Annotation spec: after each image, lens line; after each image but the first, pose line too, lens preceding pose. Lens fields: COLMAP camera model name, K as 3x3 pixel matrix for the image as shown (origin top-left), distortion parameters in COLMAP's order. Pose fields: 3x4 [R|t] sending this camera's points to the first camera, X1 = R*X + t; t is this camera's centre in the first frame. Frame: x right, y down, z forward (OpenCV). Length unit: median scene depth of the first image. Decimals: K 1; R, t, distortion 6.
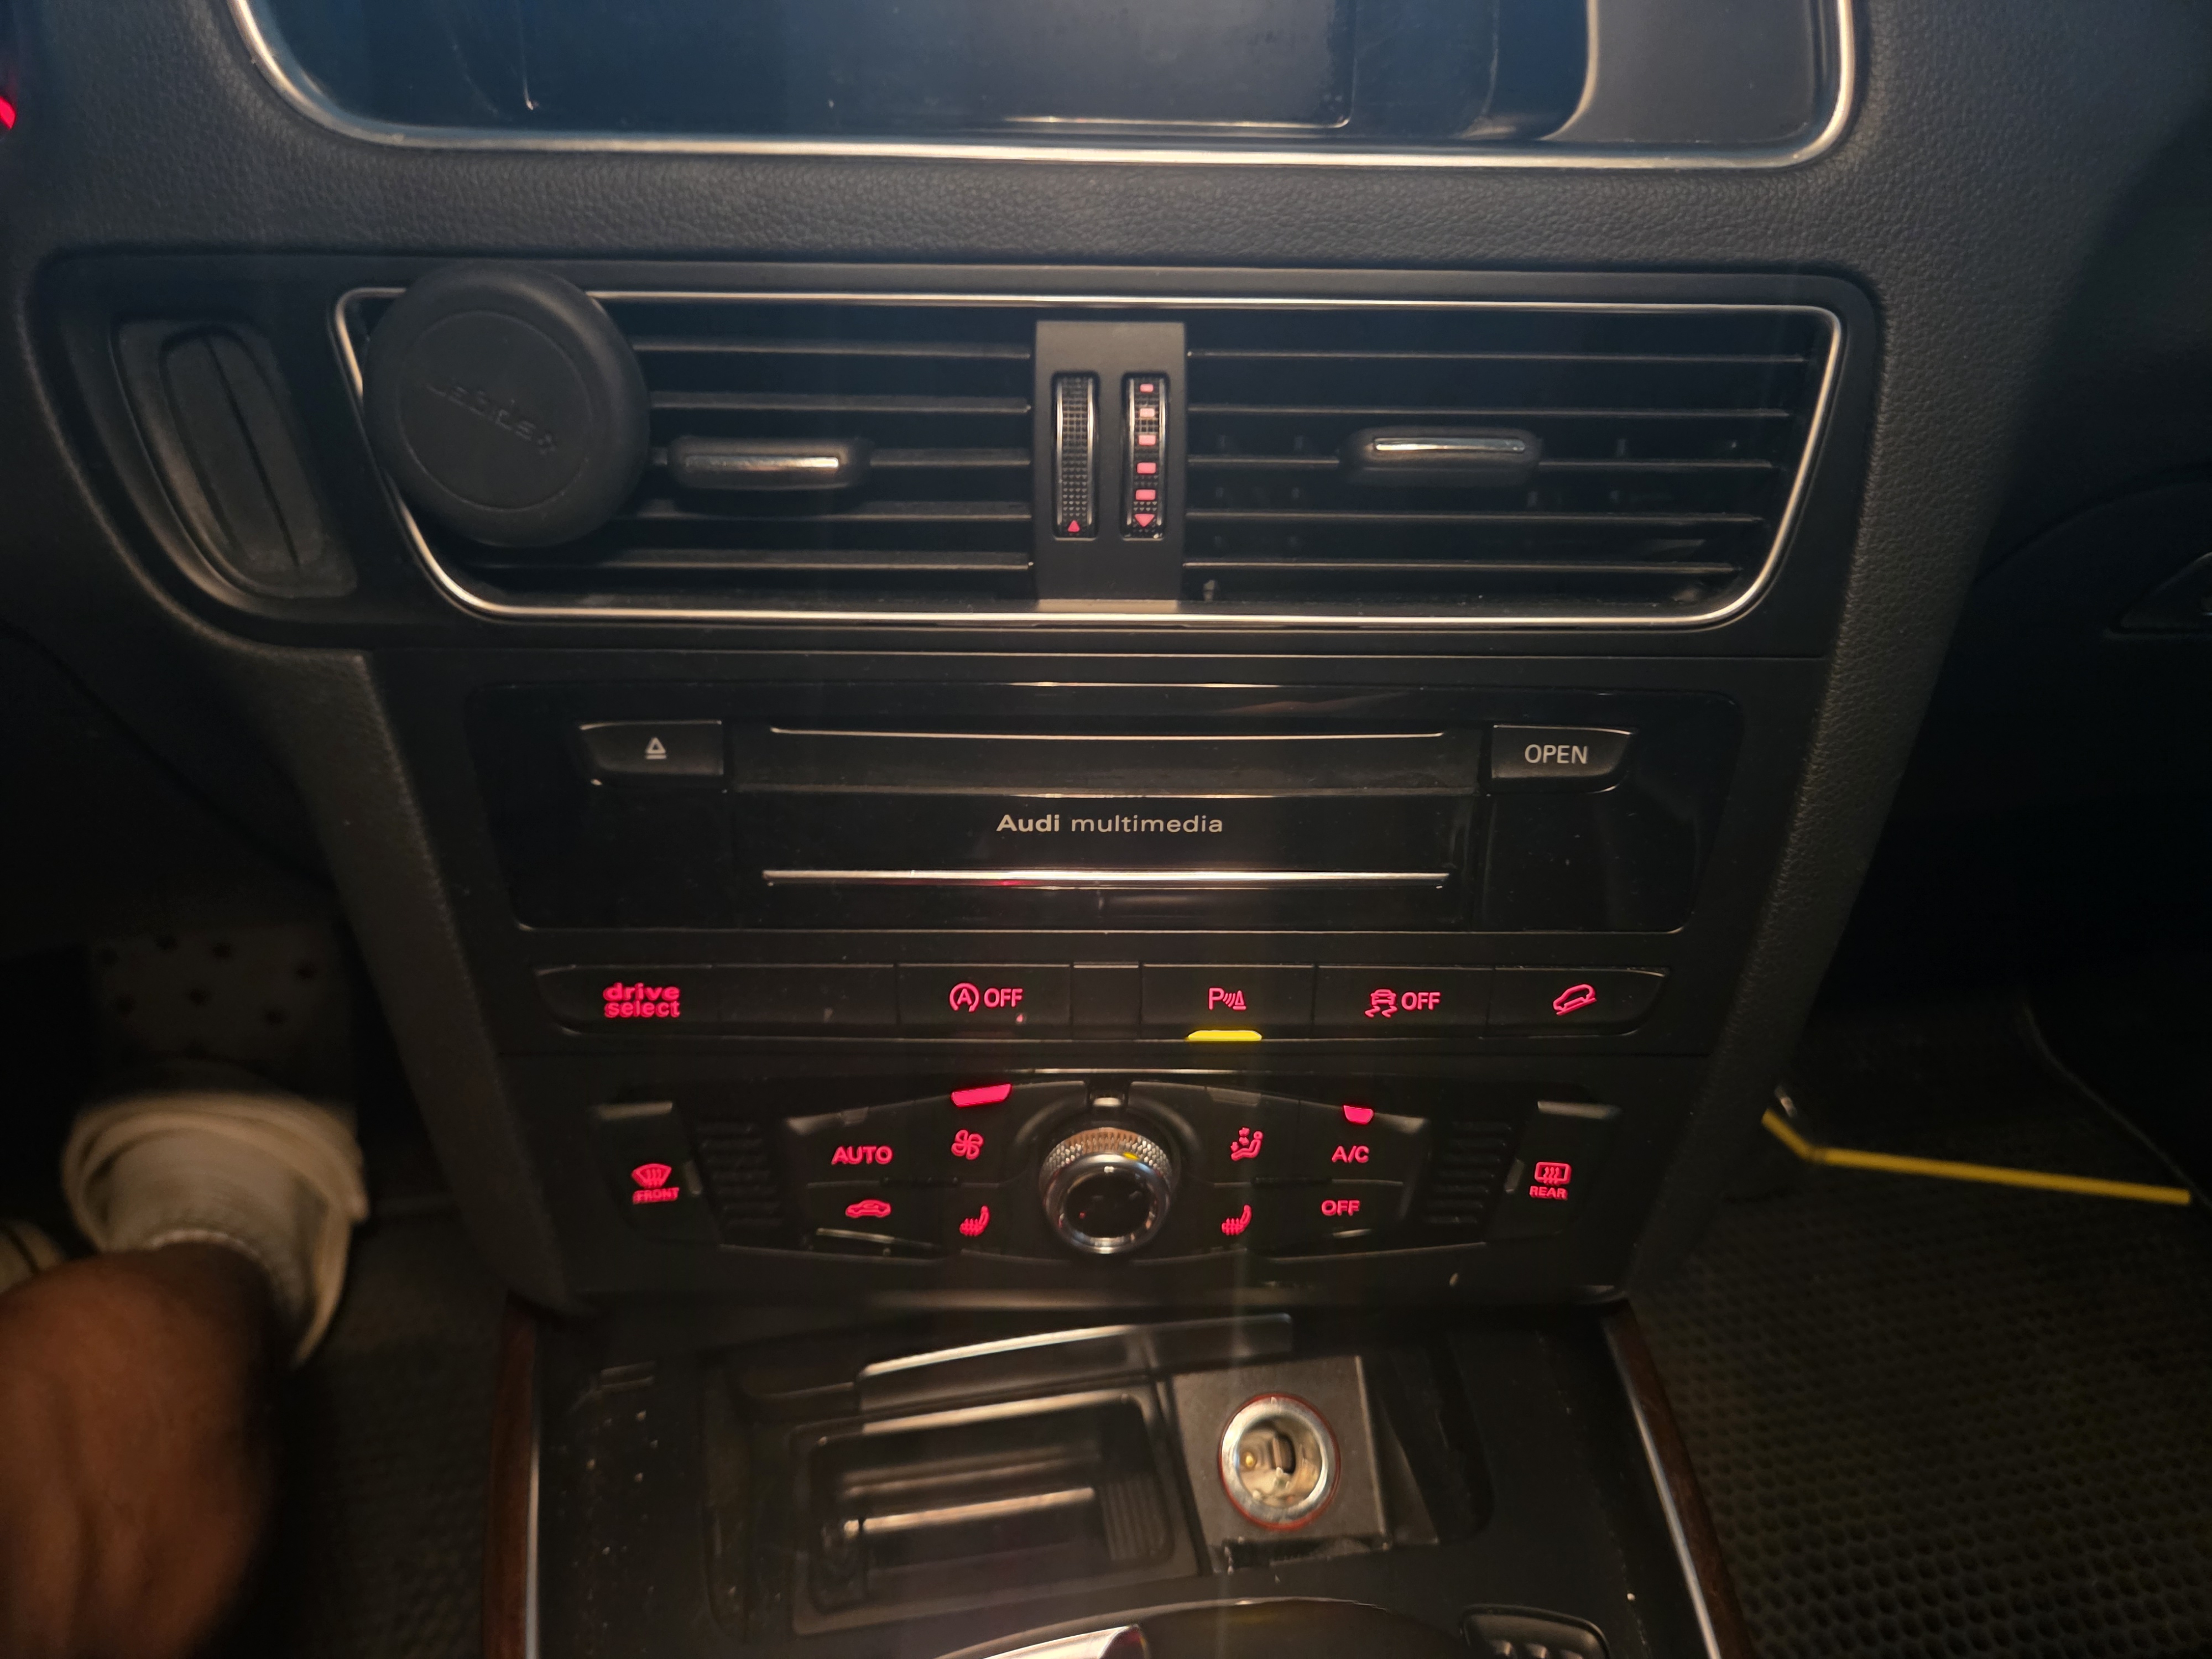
lens RADIAL K [[1520.6, 0, 1089.7], [0, 1520.6, 838.3], [0, 0, 1]] dist [0.049173, -0.055663]
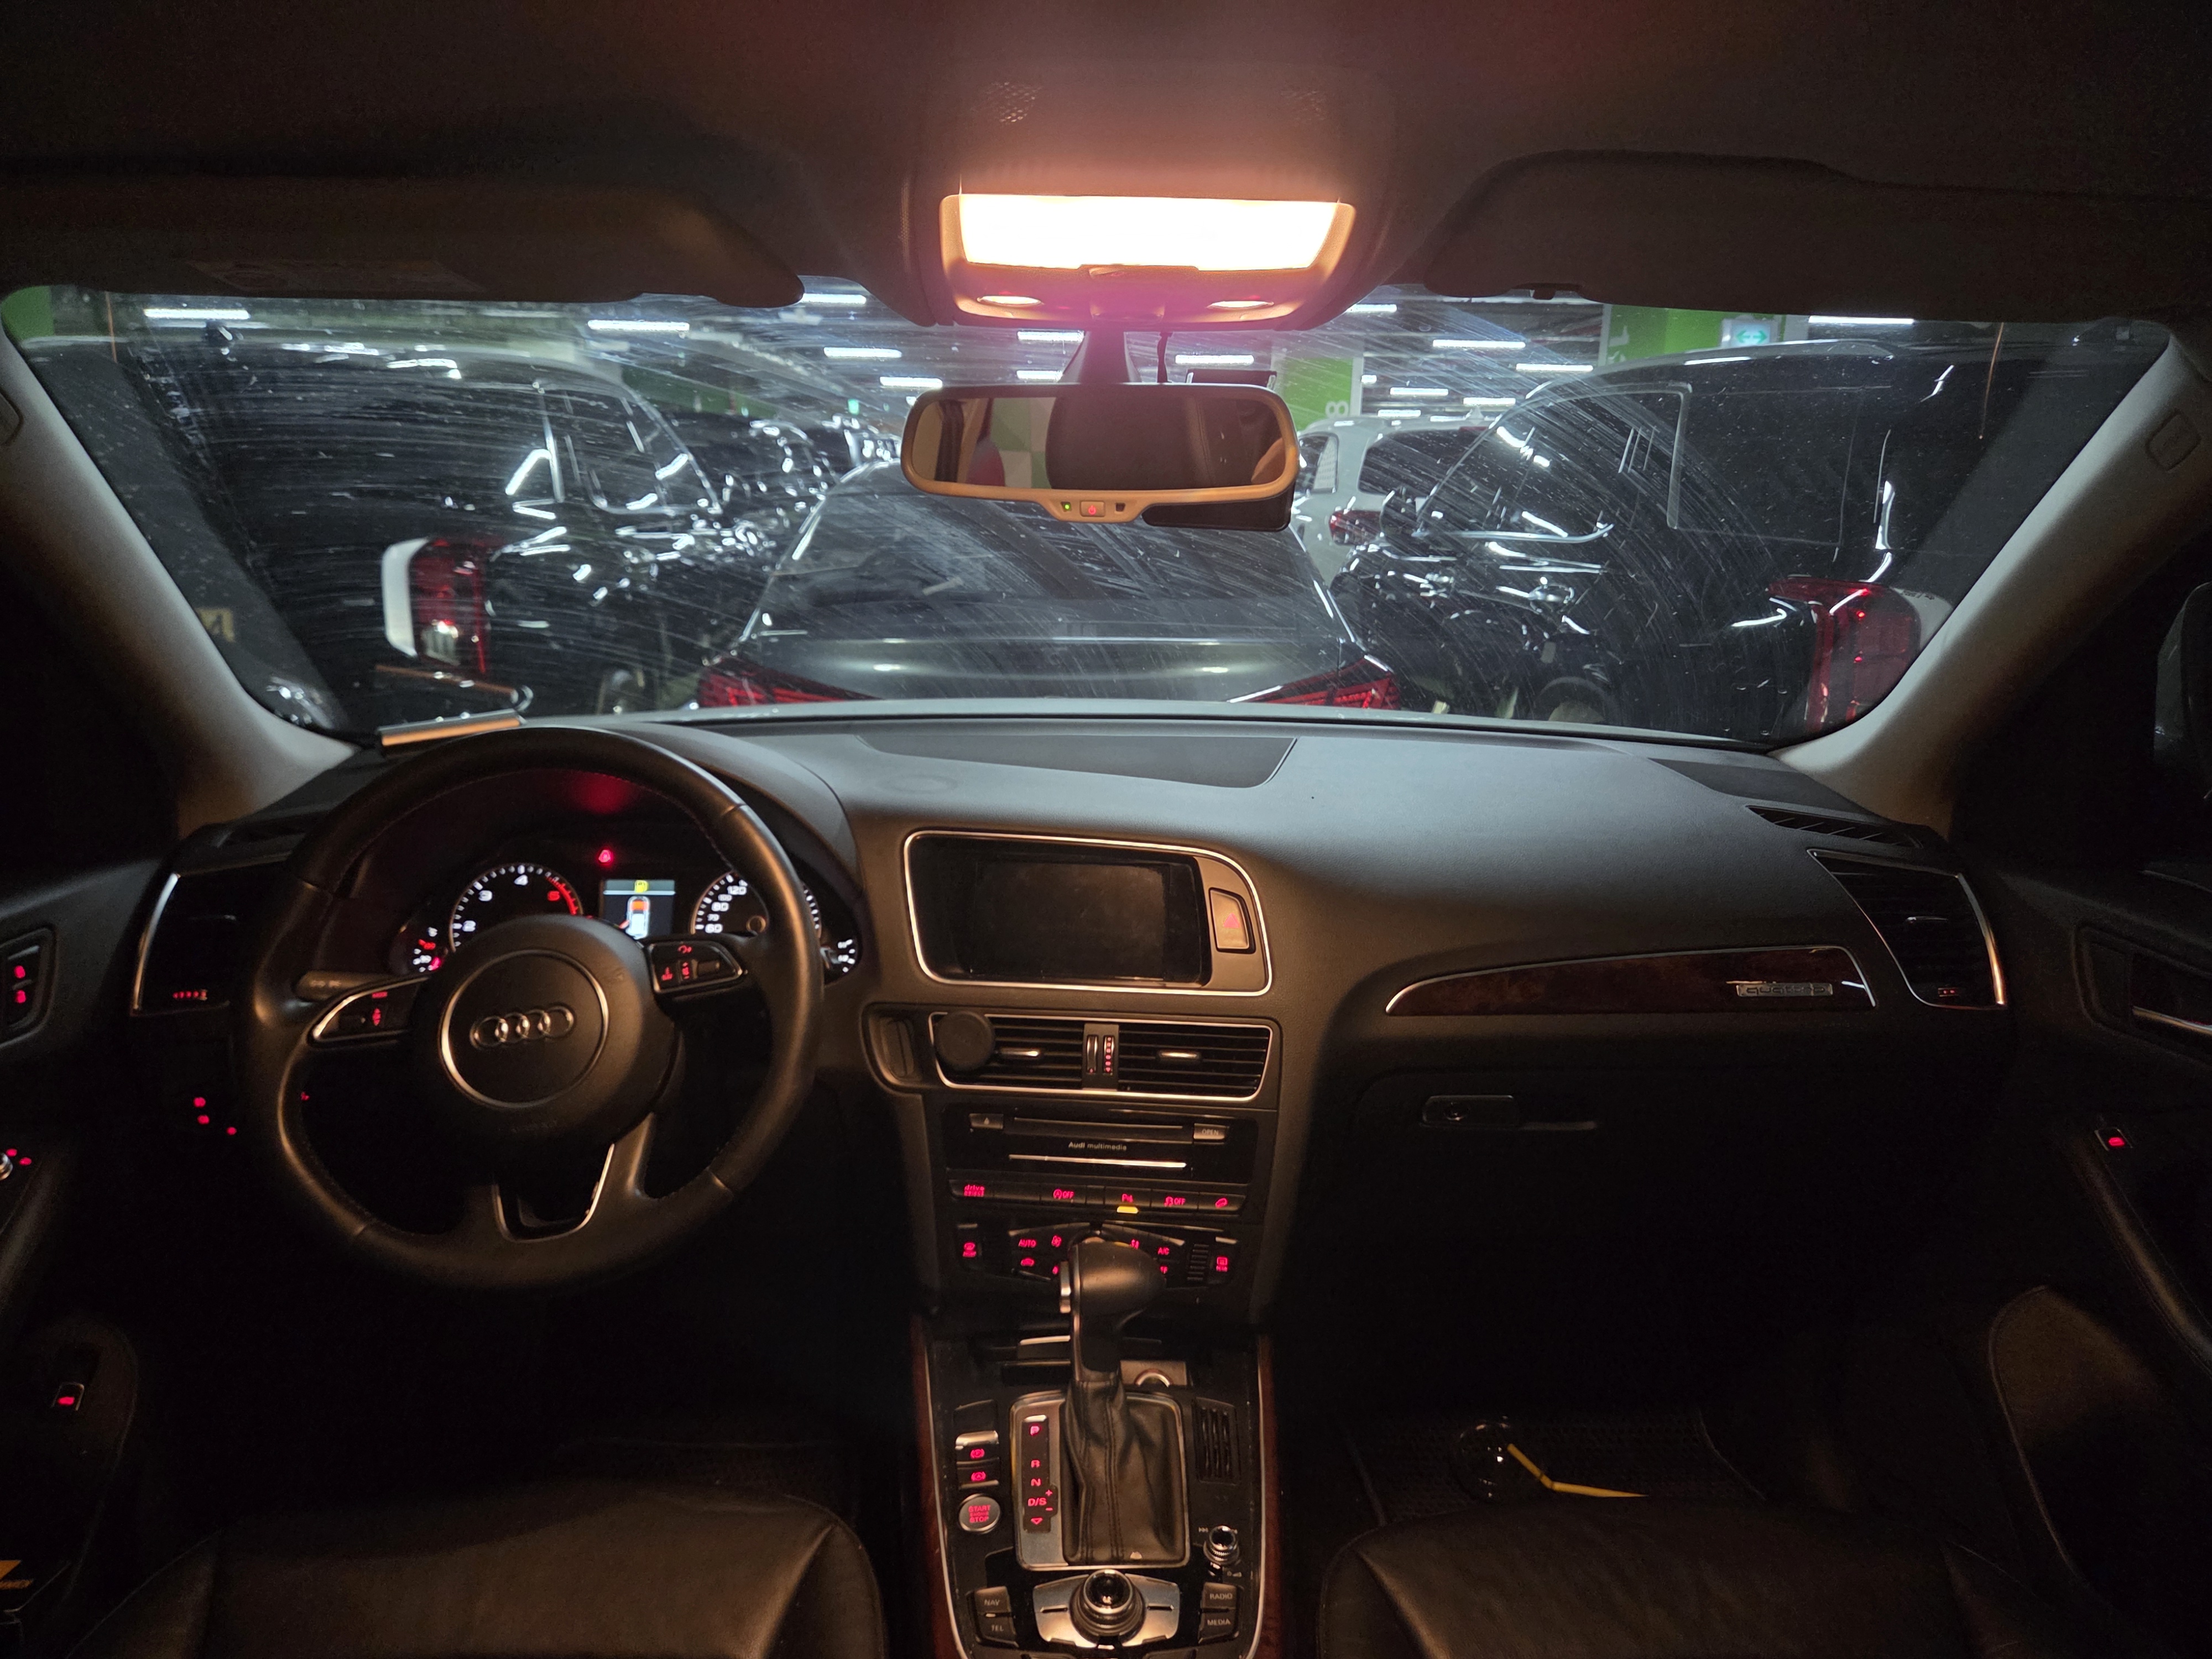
lens RADIAL K [[1520.6, 0, 1097.5], [0, 1520.6, 829.1], [0, 0, 1]] dist [0.049173, -0.055663]
pose [[0.993422, 0.017822, -0.113117, 0.462262], [-0.063293, 0.908672, -0.412685, 0.907197], [0.095431, 0.417130, 0.903823, -3.019089]]
